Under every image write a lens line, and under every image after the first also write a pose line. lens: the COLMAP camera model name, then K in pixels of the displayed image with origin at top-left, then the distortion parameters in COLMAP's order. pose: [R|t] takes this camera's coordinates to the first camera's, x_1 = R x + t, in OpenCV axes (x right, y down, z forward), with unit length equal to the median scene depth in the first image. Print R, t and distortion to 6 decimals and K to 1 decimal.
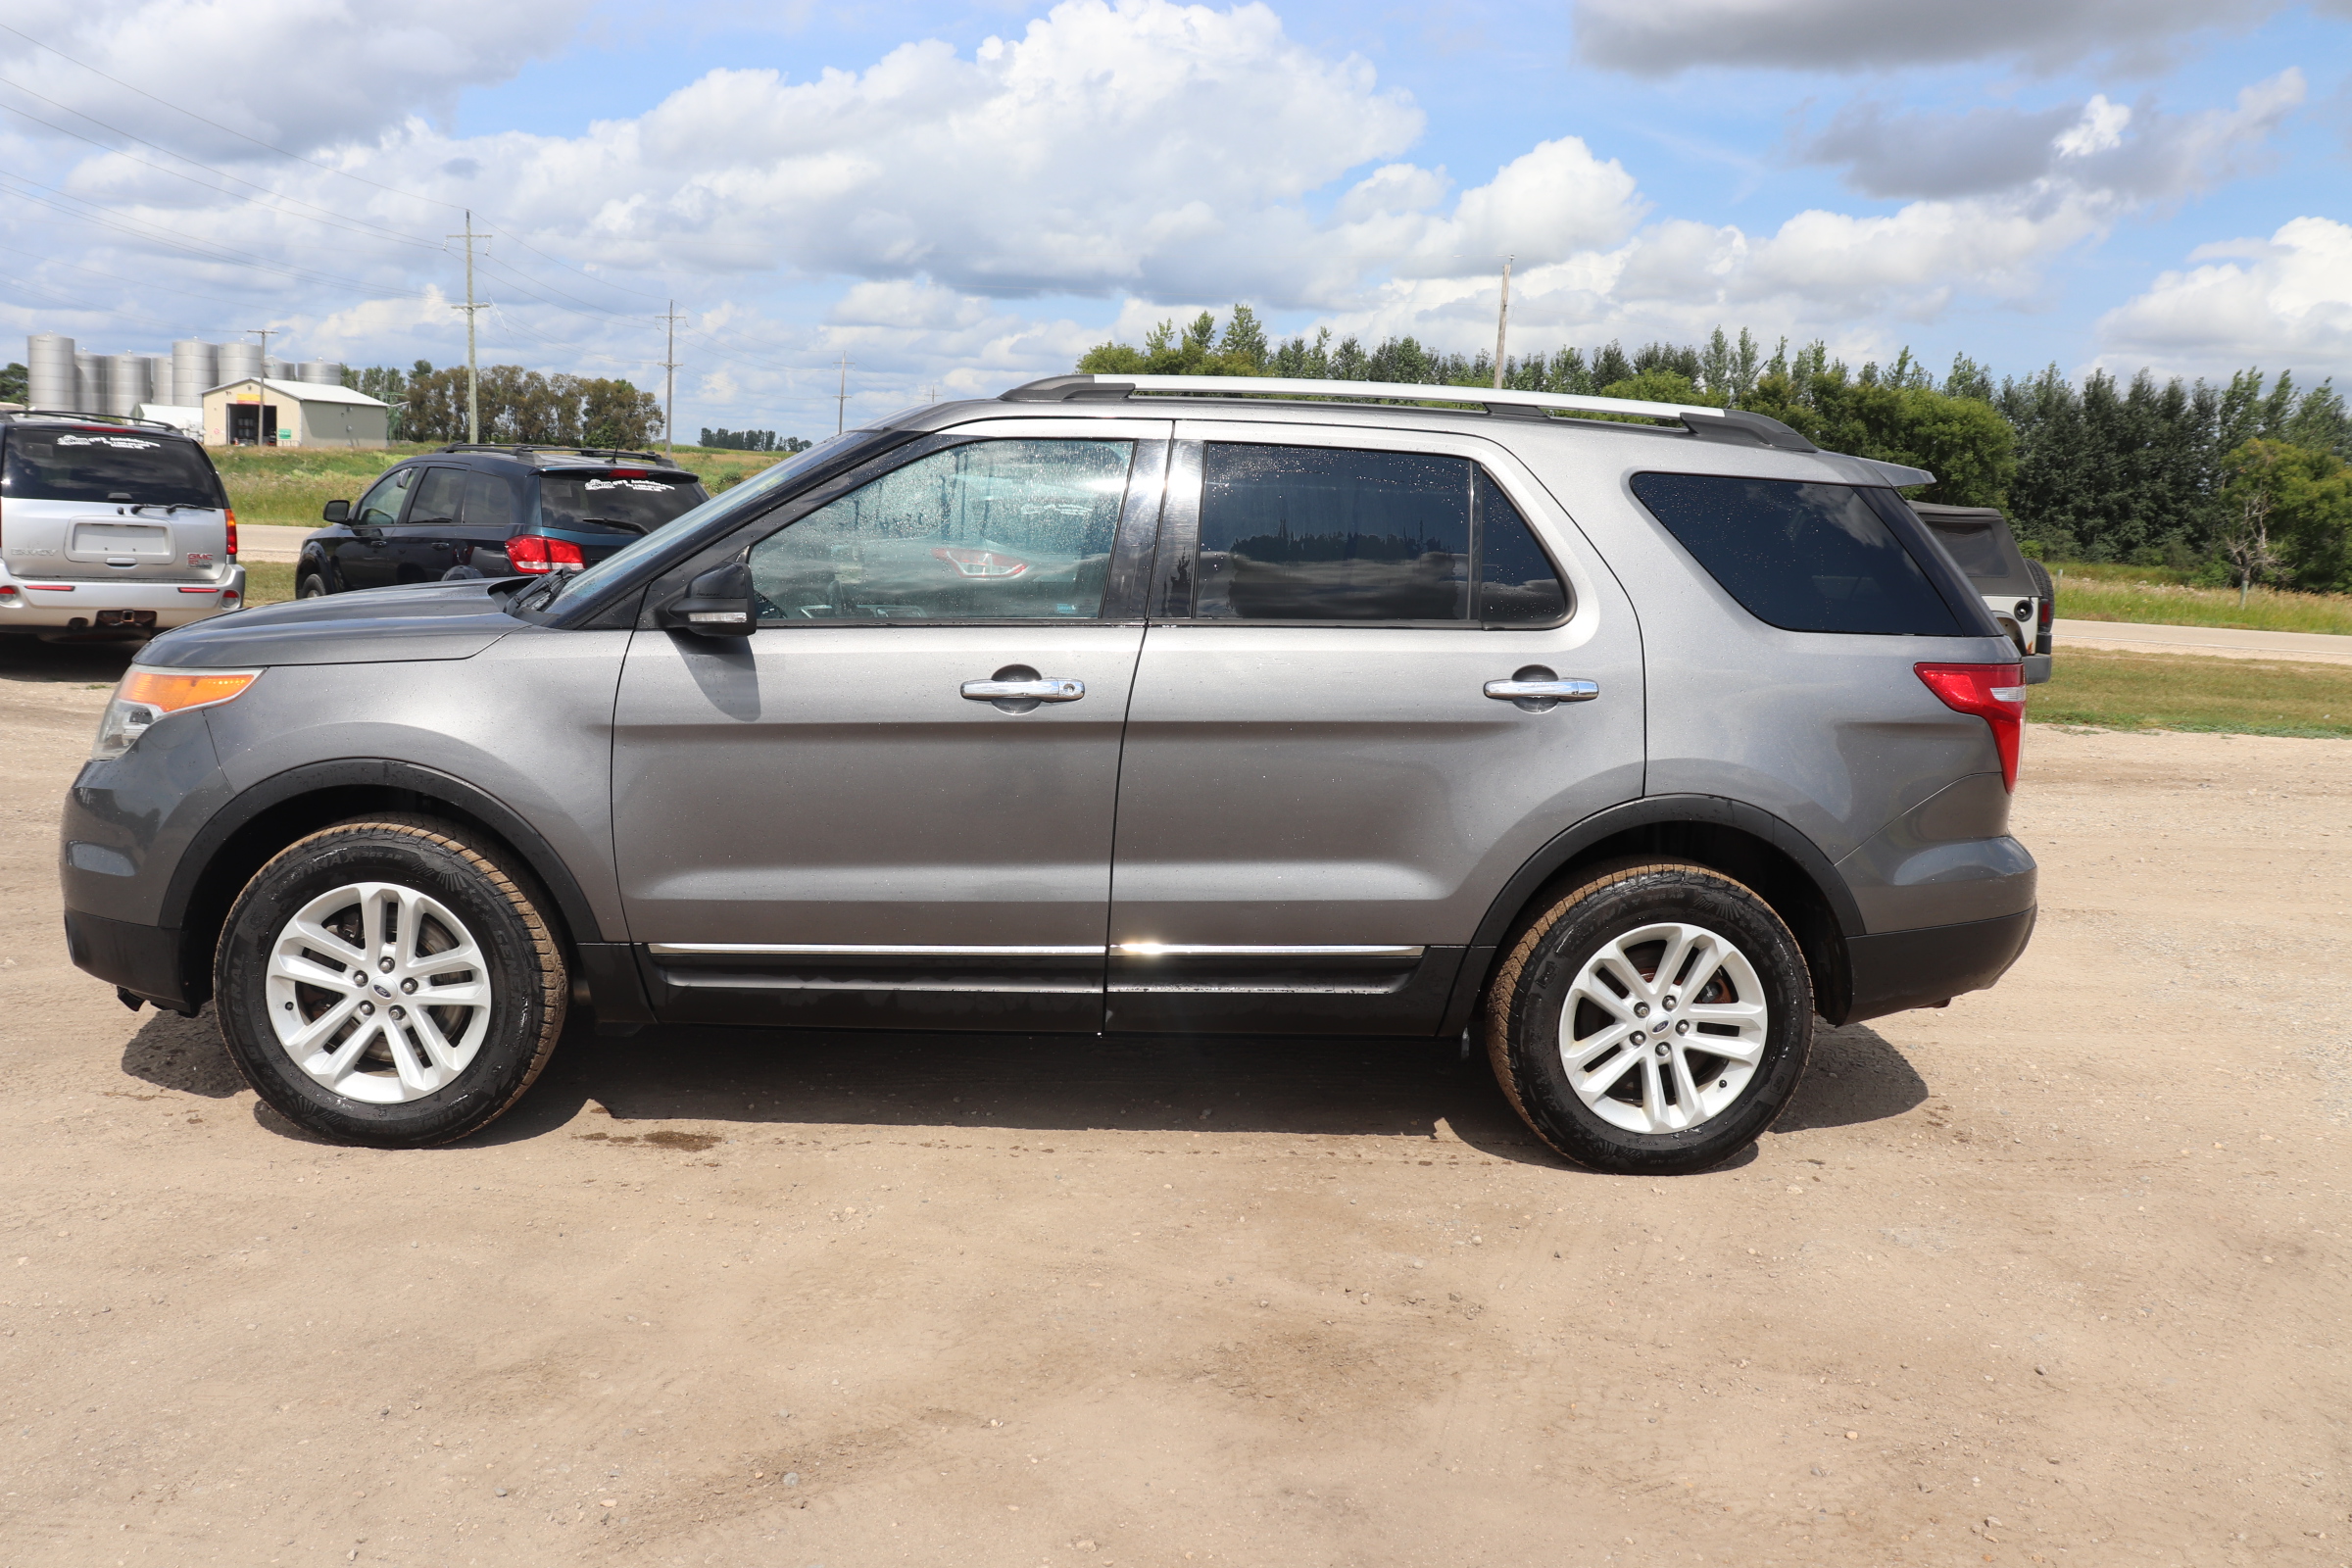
lens RADIAL K [[1964.0, 0, 1185.0], [0, 1964.0, 771.2], [0, 0, 1]] dist [-0.178516, 0.170258]
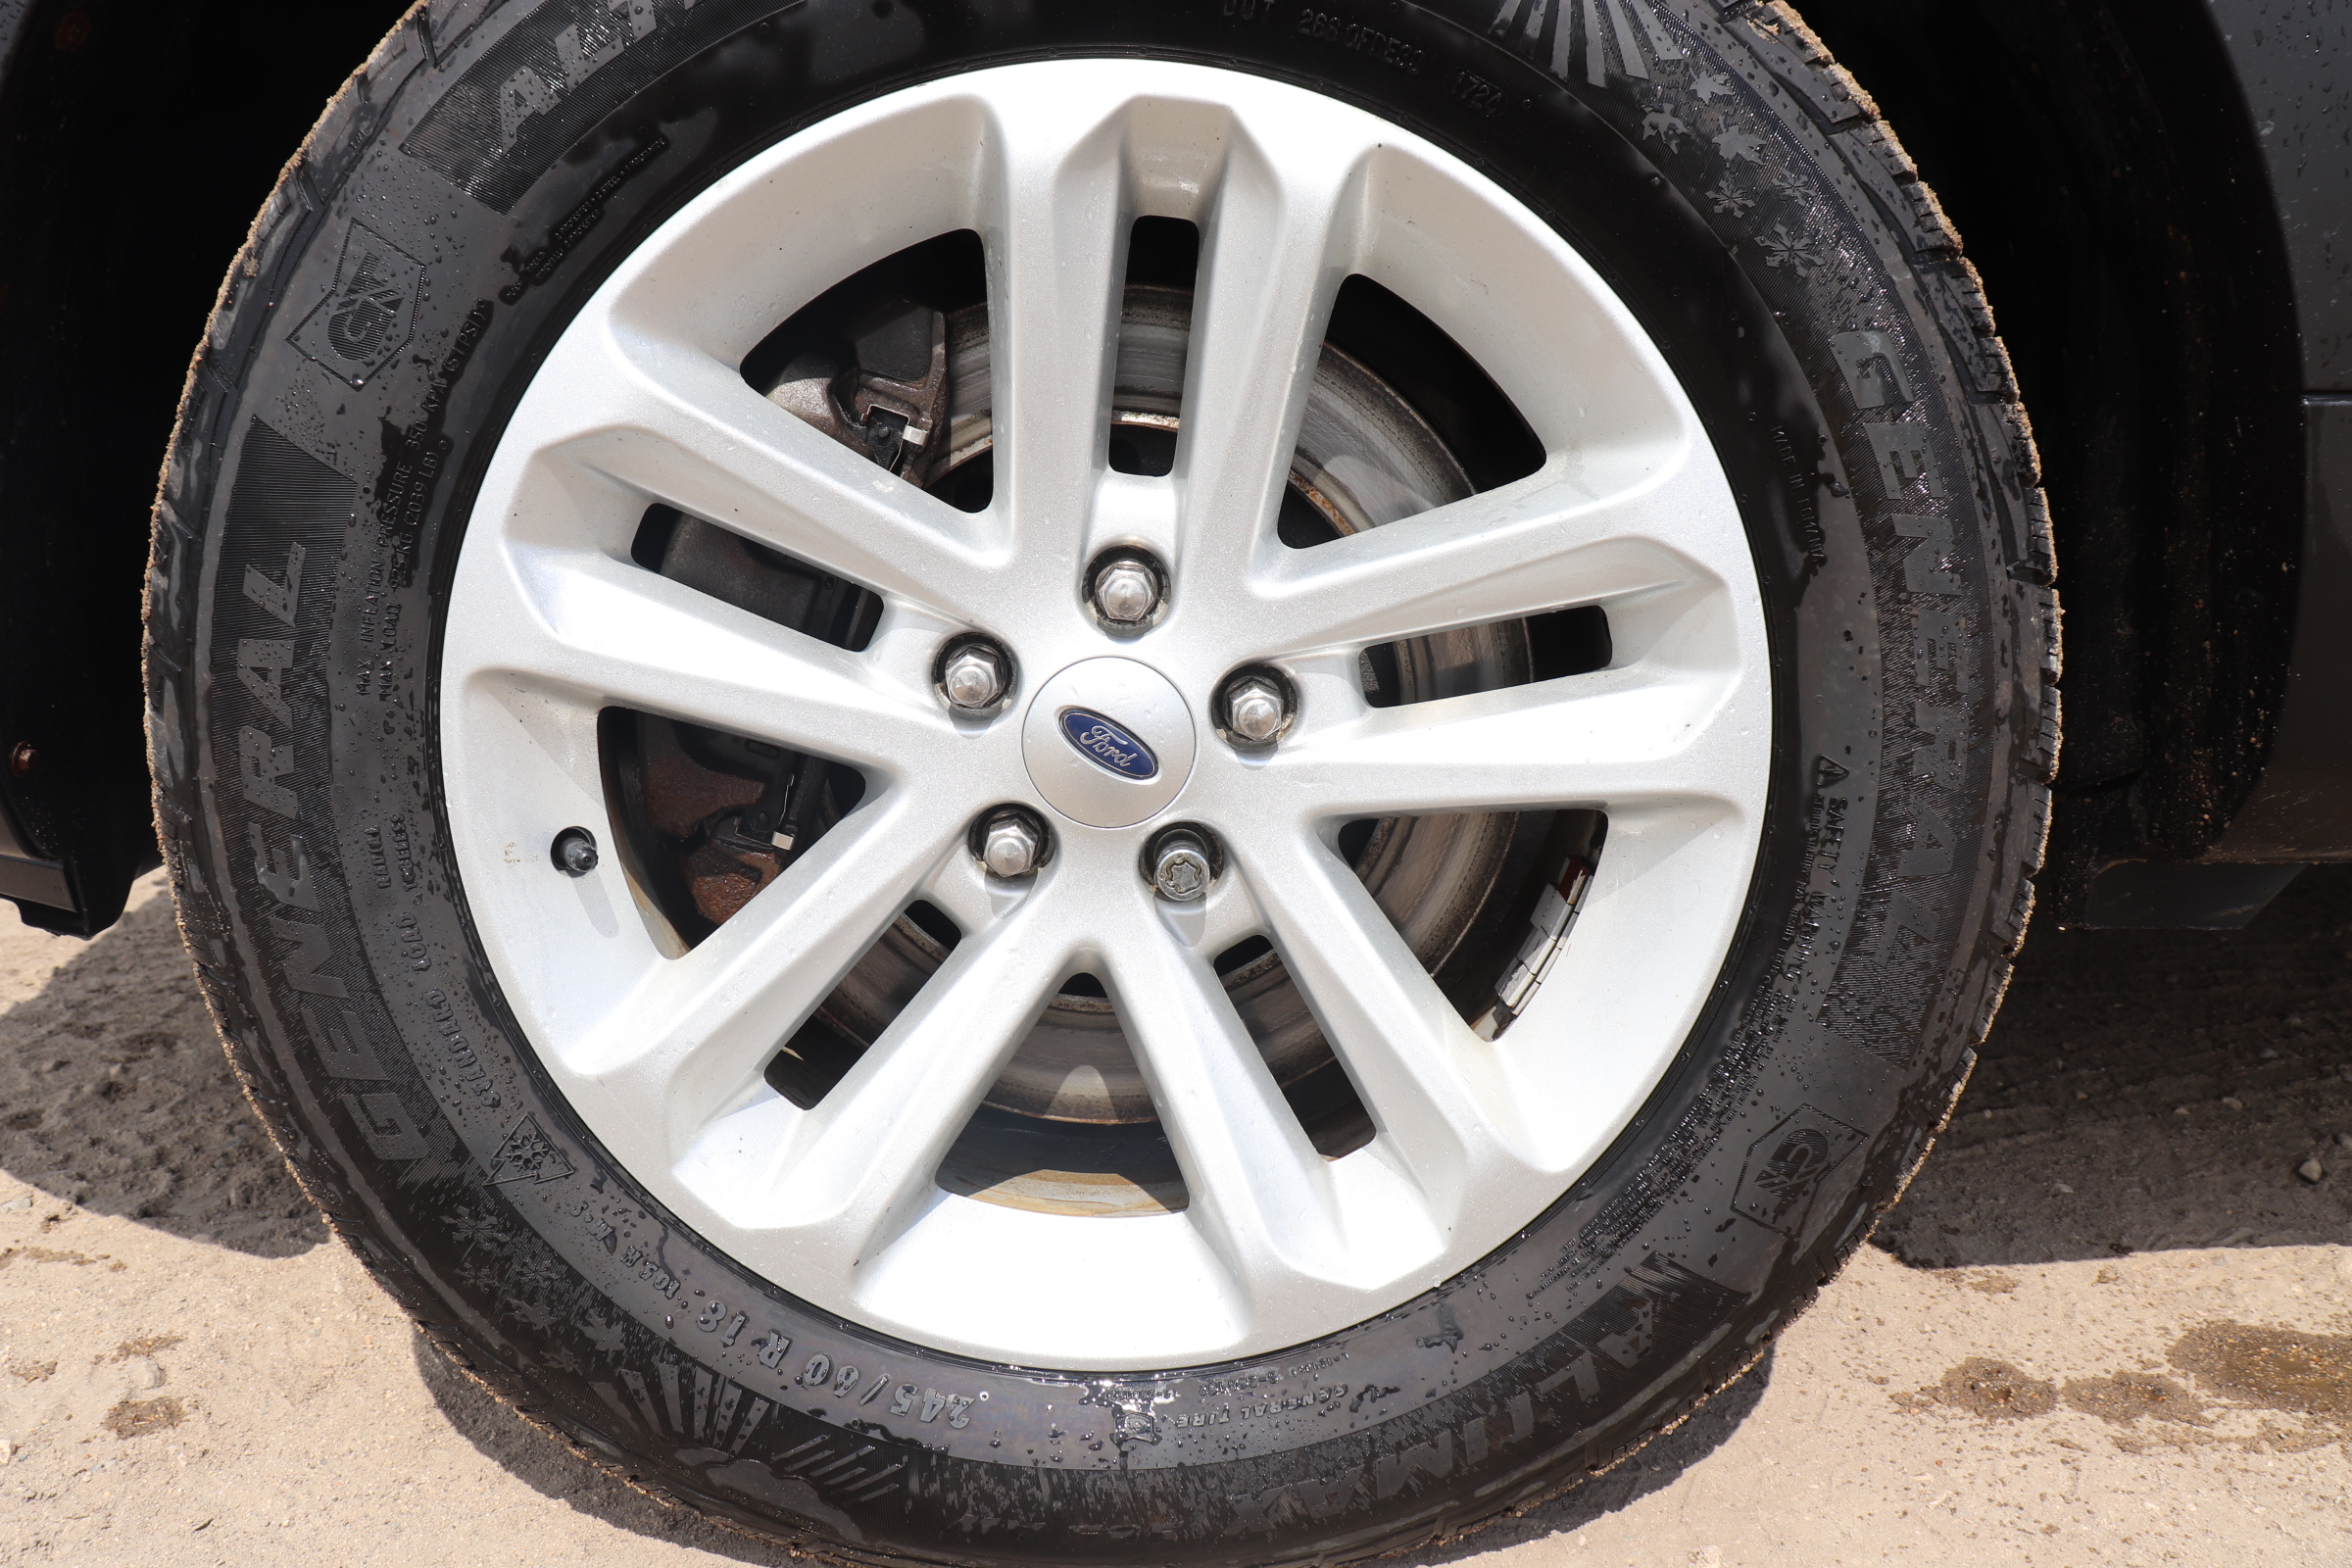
lens RADIAL K [[1964.0, 0, 1185.0], [0, 1964.0, 771.2], [0, 0, 1]] dist [-0.178516, 0.170258]
pose [[0.997890, -0.036579, -0.053645, -0.404210], [0.039812, 0.997374, 0.060496, 0.107434], [0.051291, -0.062504, 0.996726, 0.822909]]
